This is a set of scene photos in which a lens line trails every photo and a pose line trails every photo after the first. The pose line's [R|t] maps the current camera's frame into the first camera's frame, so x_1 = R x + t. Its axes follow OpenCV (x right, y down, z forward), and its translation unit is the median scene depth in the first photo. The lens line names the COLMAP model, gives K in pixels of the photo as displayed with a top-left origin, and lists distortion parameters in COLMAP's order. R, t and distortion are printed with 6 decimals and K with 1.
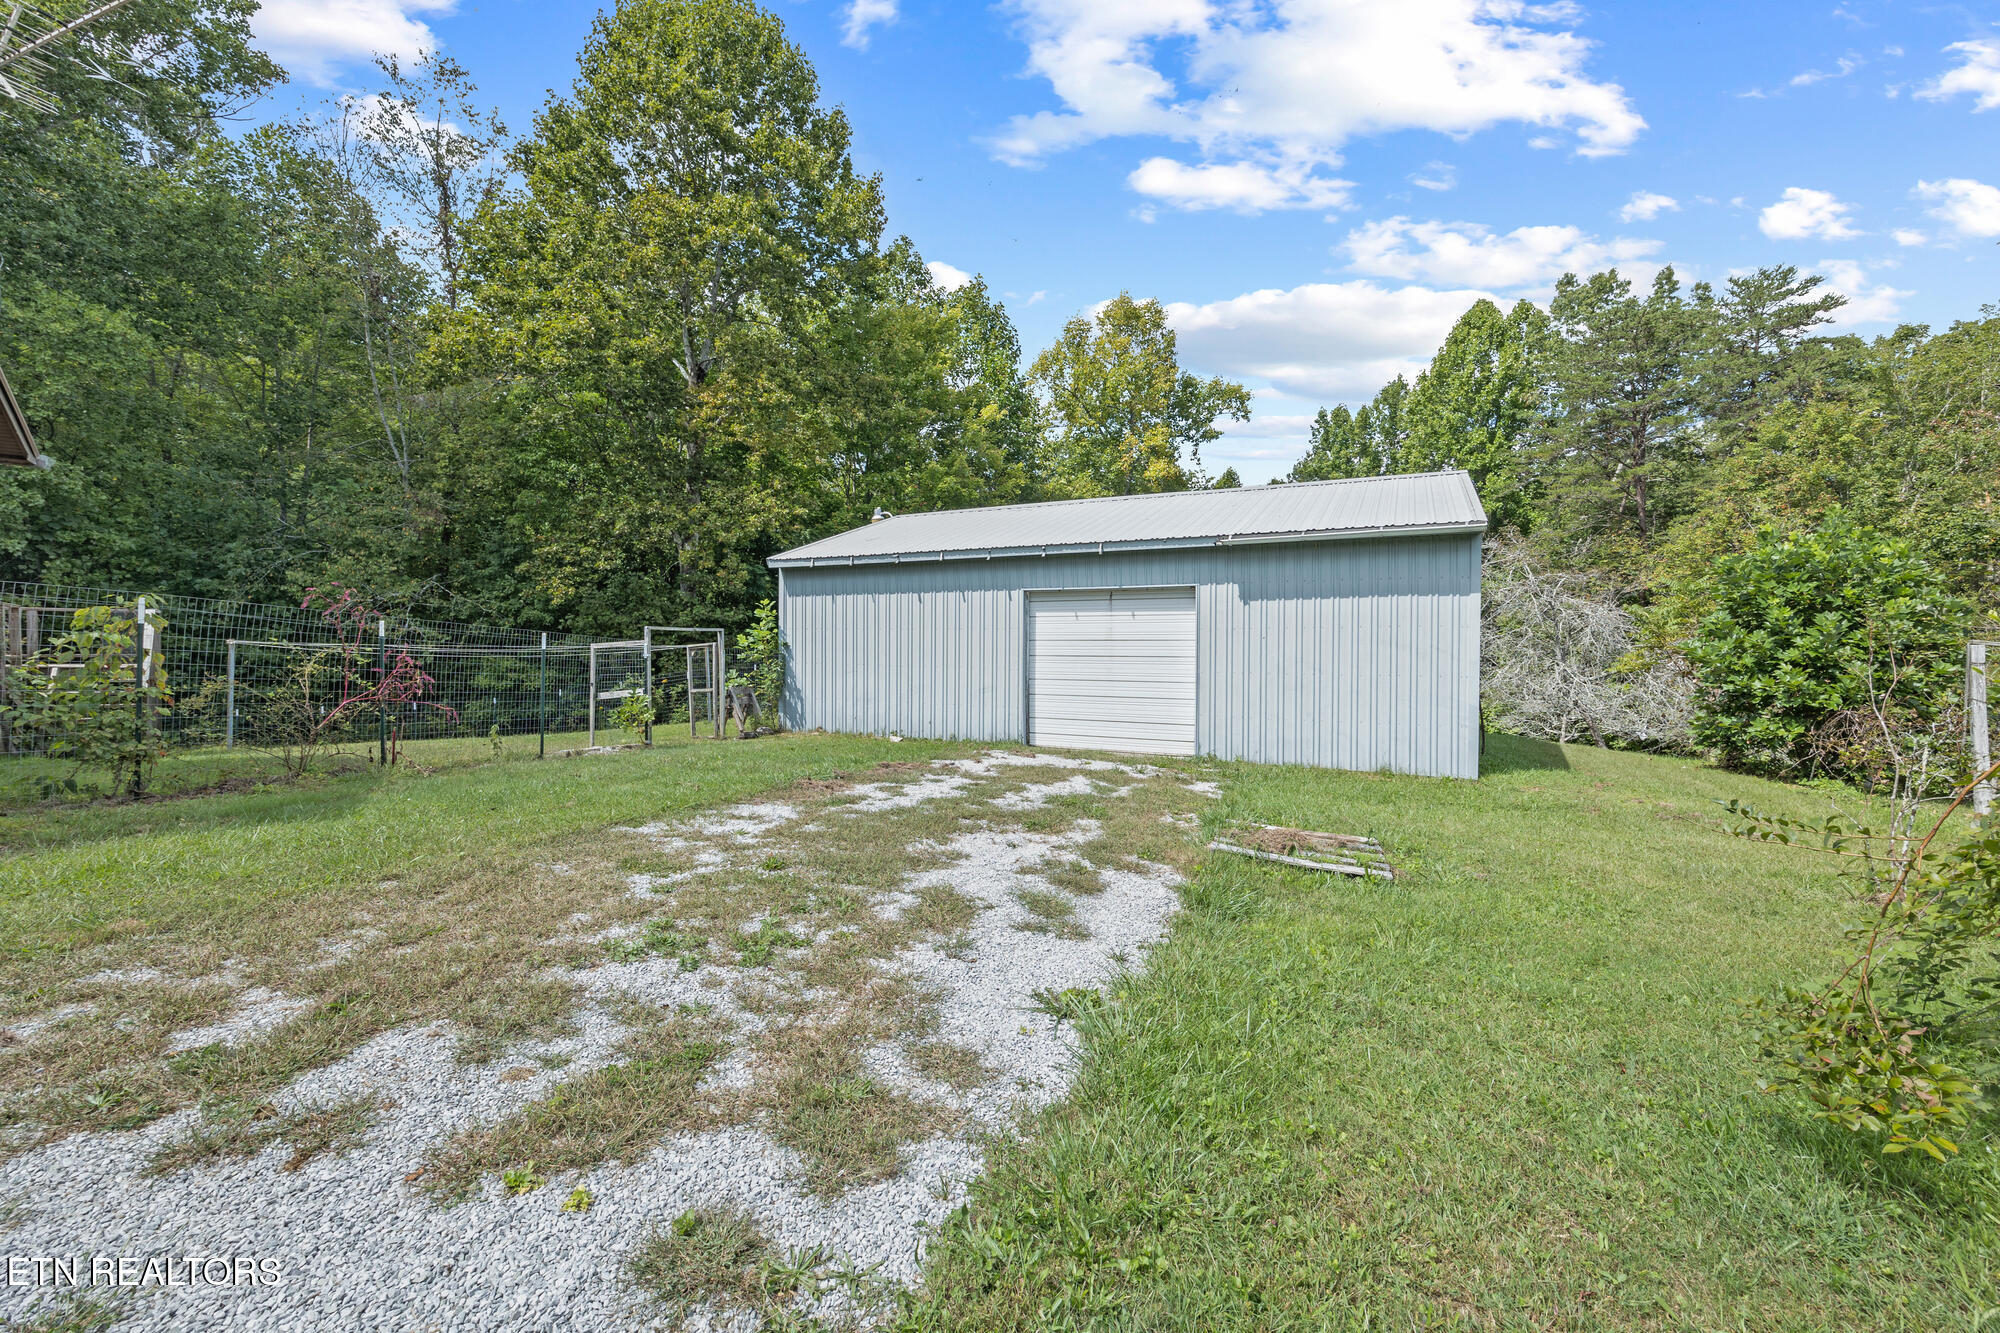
lens RADIAL K [[814.0, 0, 1011.0], [0, 814.0, 648.5], [0, 0, 1]] dist [-0.000841, 0.000061]
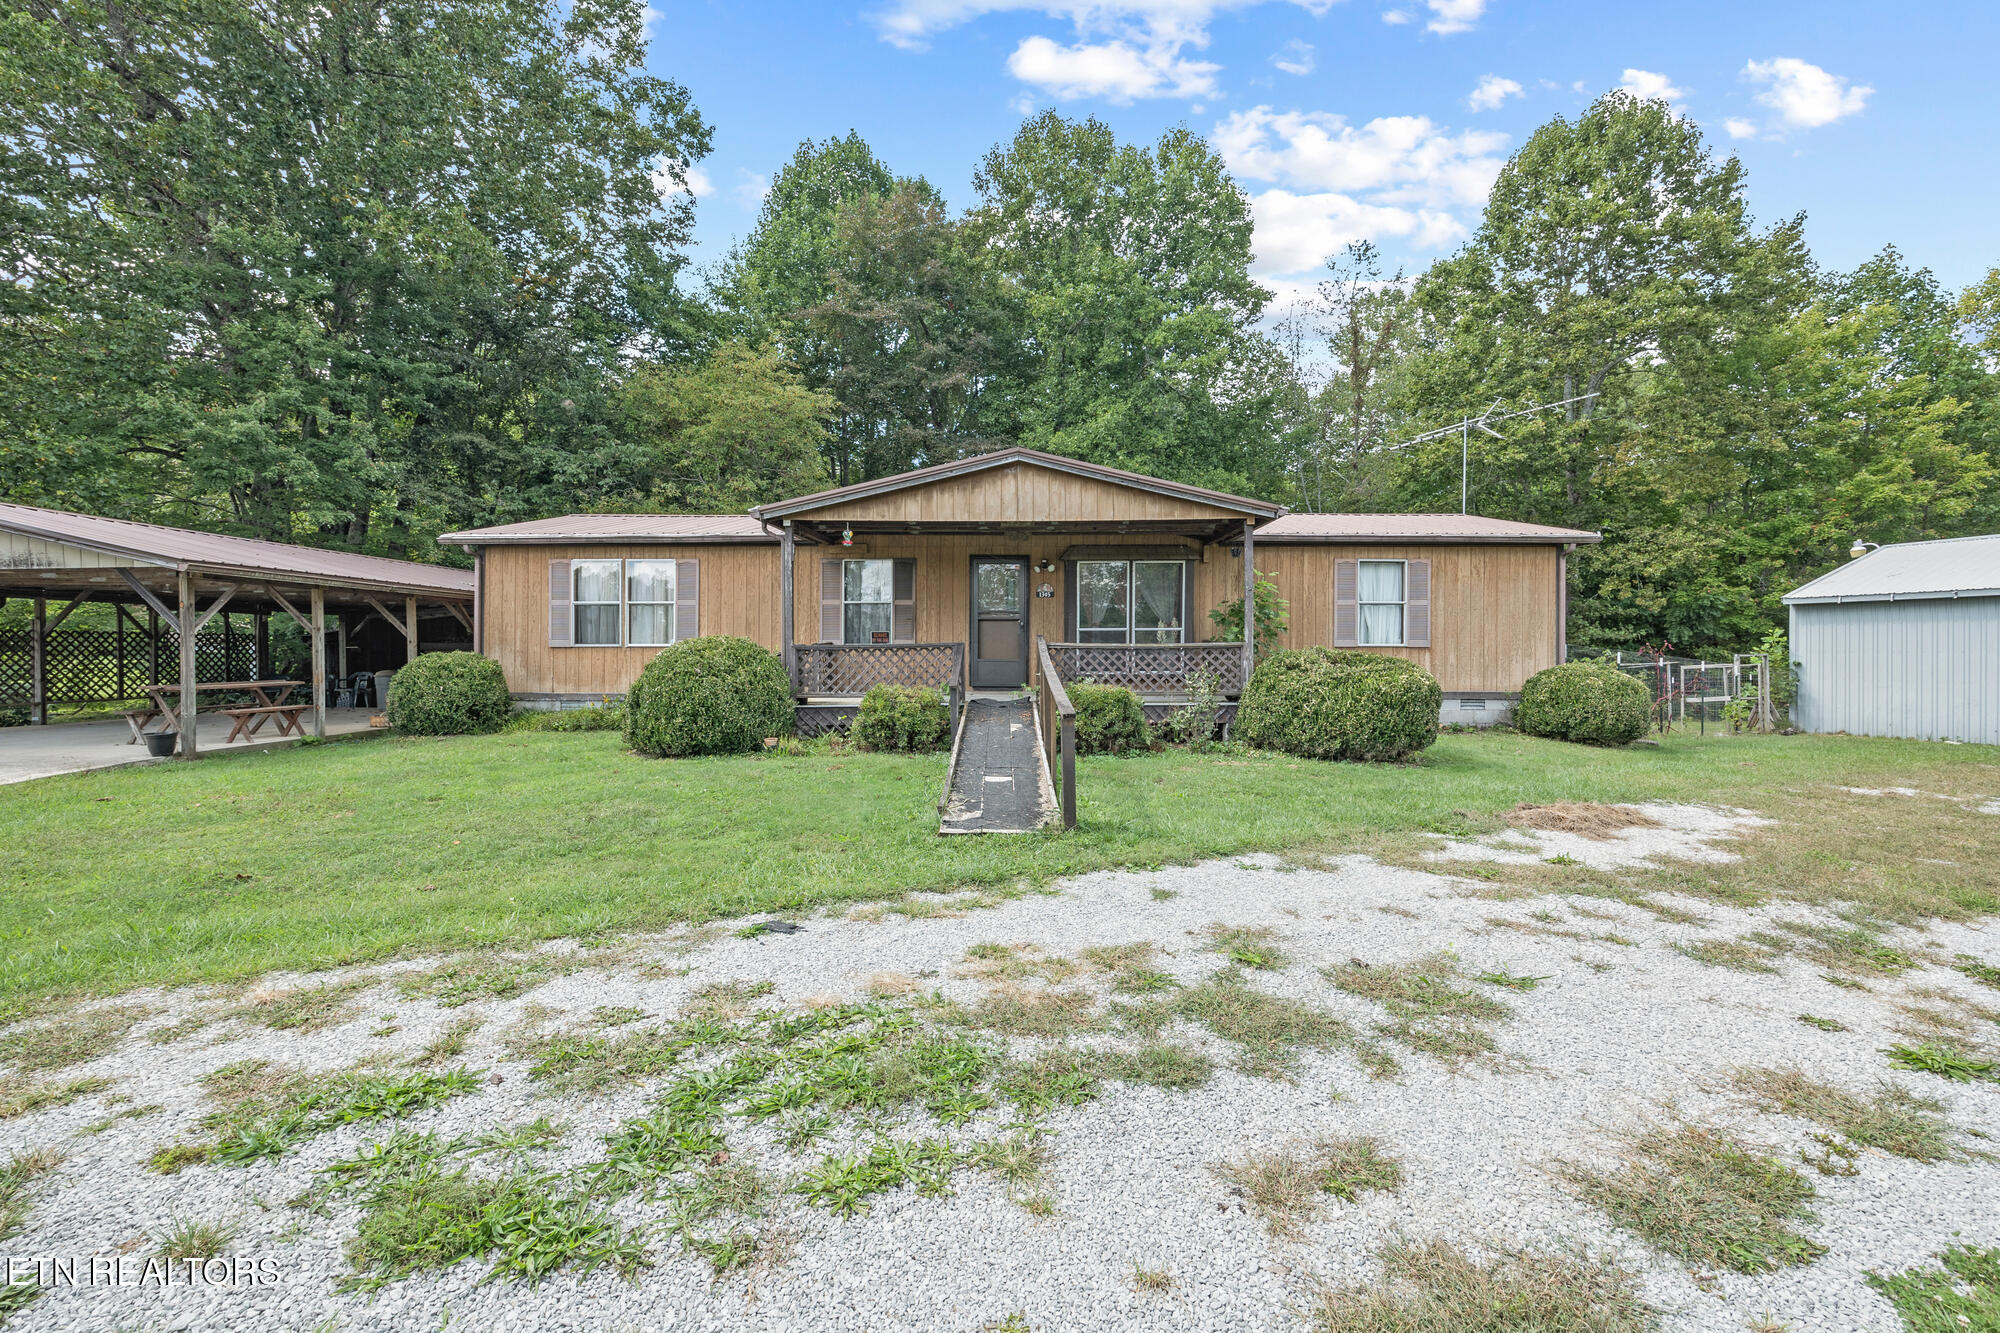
lens RADIAL K [[814.0, 0, 1011.0], [0, 814.0, 648.5], [0, 0, 1]] dist [-0.000841, 0.000061]
pose [[0.719261, -0.006973, -0.694705, -0.086597], [0.002948, 0.999971, -0.006985, -0.007342], [0.694734, 0.002976, 0.719260, -0.238838]]
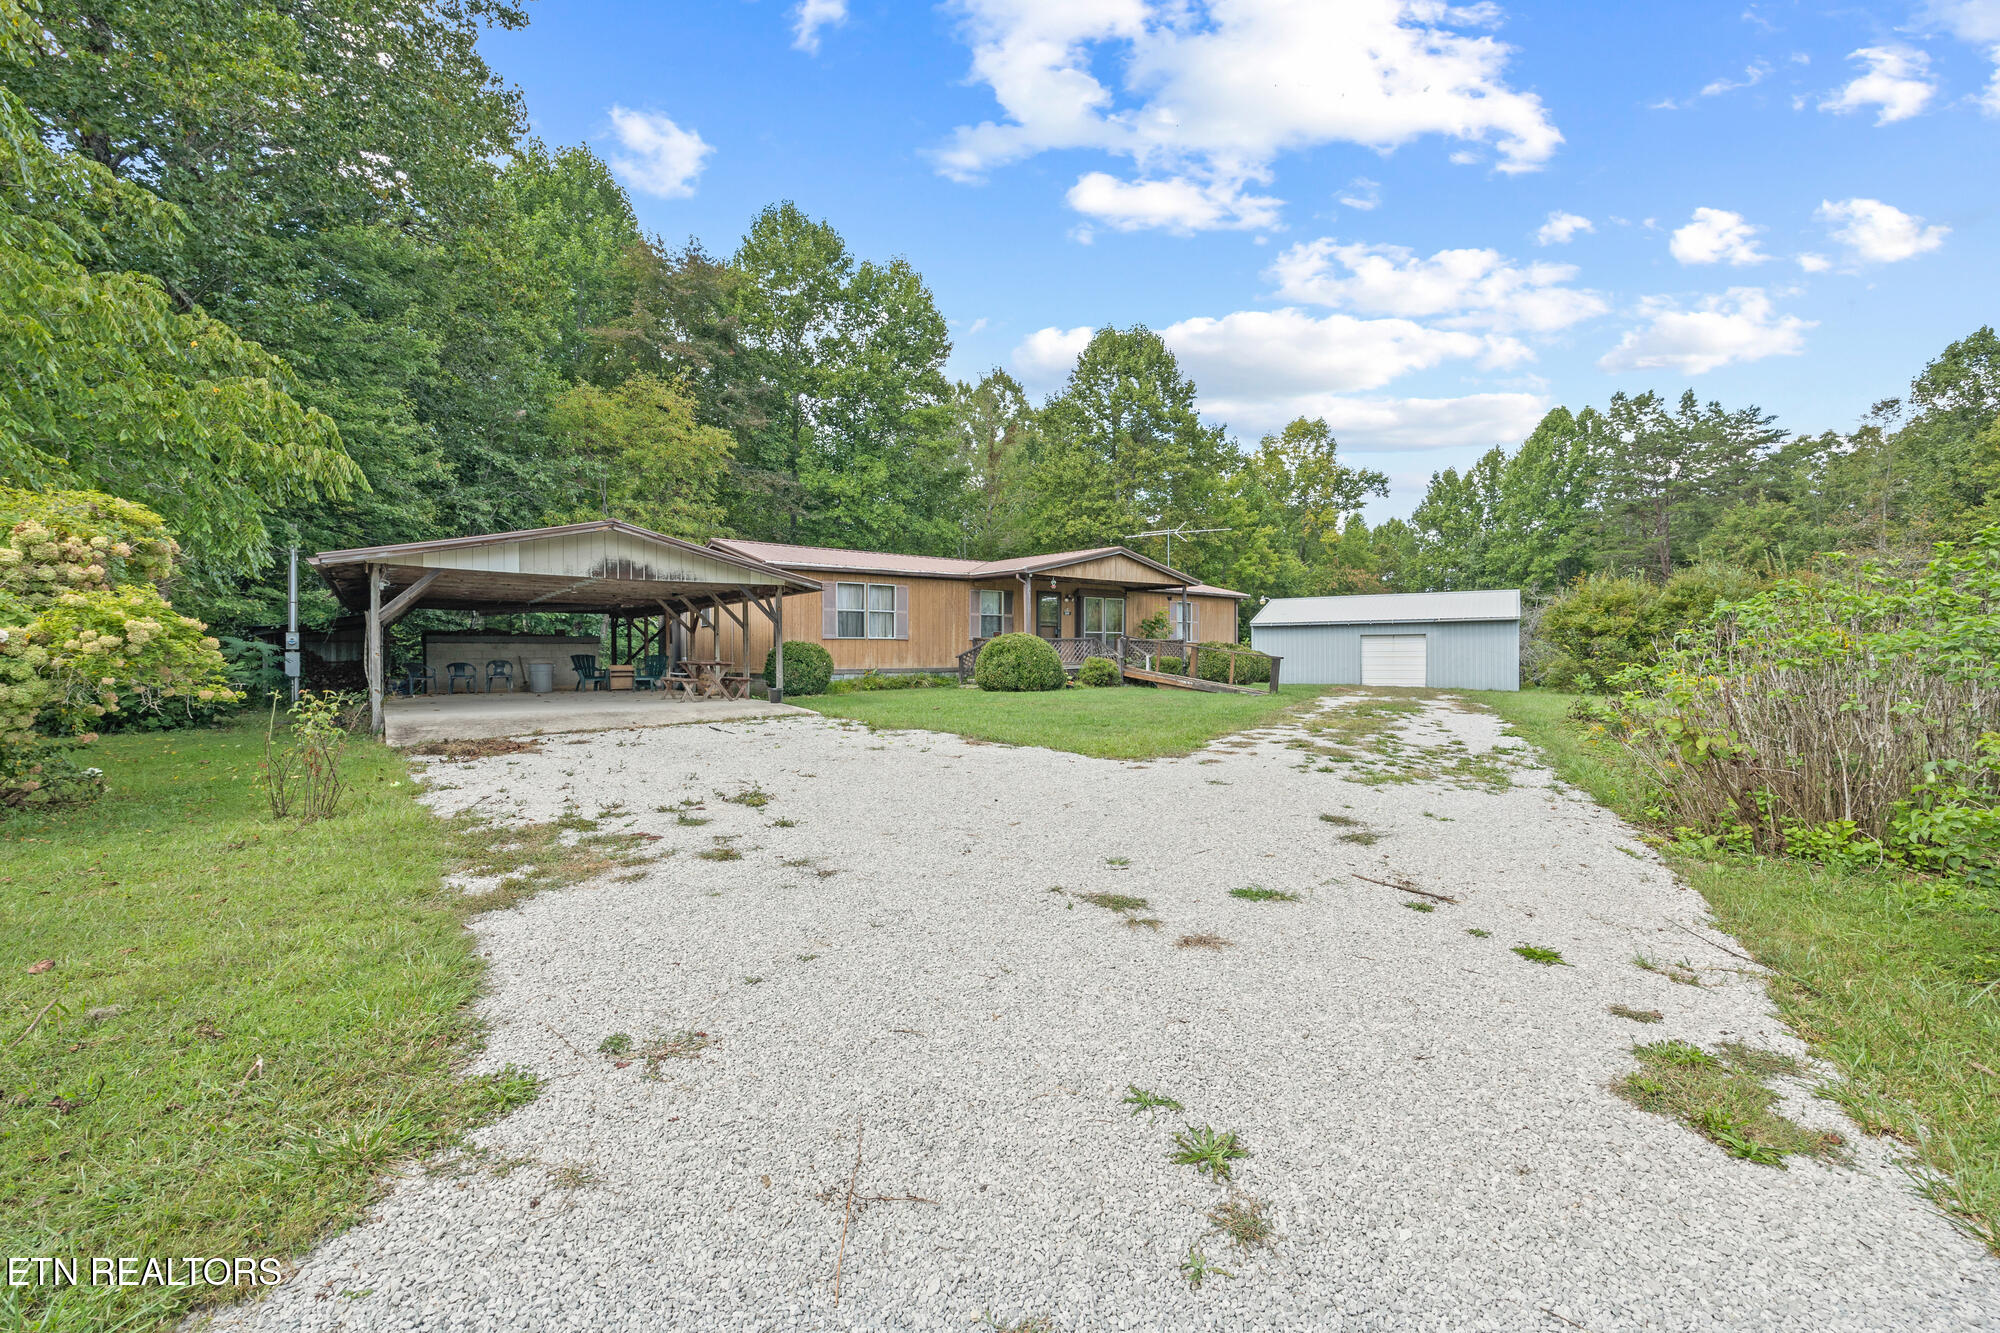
lens RADIAL K [[814.0, 0, 1011.0], [0, 814.0, 648.5], [0, 0, 1]] dist [-0.000841, 0.000061]
pose [[0.994985, -0.009491, -0.099575, -0.263424], [0.008391, 0.999899, -0.011452, 0.000920], [0.099674, 0.010559, 0.994964, -0.570564]]
